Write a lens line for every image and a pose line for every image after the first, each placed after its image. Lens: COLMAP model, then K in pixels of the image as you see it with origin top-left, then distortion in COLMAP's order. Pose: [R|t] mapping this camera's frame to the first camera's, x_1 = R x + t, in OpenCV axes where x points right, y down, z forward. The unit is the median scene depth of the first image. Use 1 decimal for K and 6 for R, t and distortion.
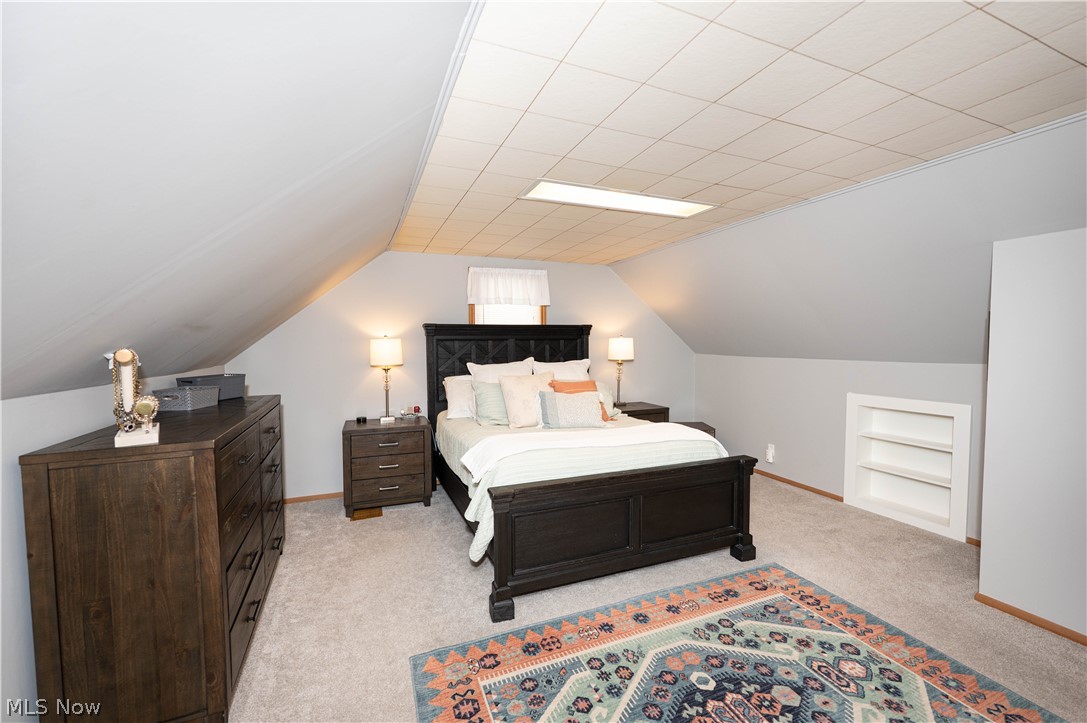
lens RADIAL K [[430.8, 0, 517.4], [0, 430.8, 361.5], [0, 0, 1]] dist [-0.001207, 0.000360]
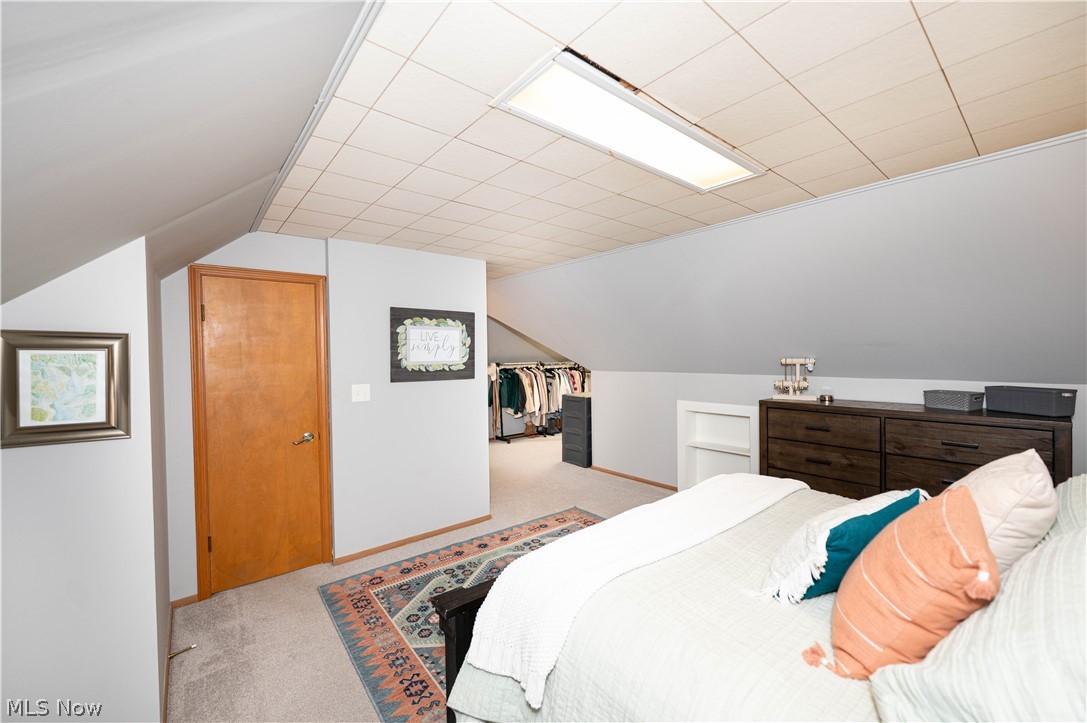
lens RADIAL K [[430.8, 0, 526.3], [0, 430.8, 361.4], [0, 0, 1]] dist [-0.001207, 0.000360]
pose [[0.954282, -0.011587, 0.298684, -0.006834], [0.024623, 0.998900, -0.039919, 0.022010], [-0.297893, 0.045448, 0.953517, -0.531671]]
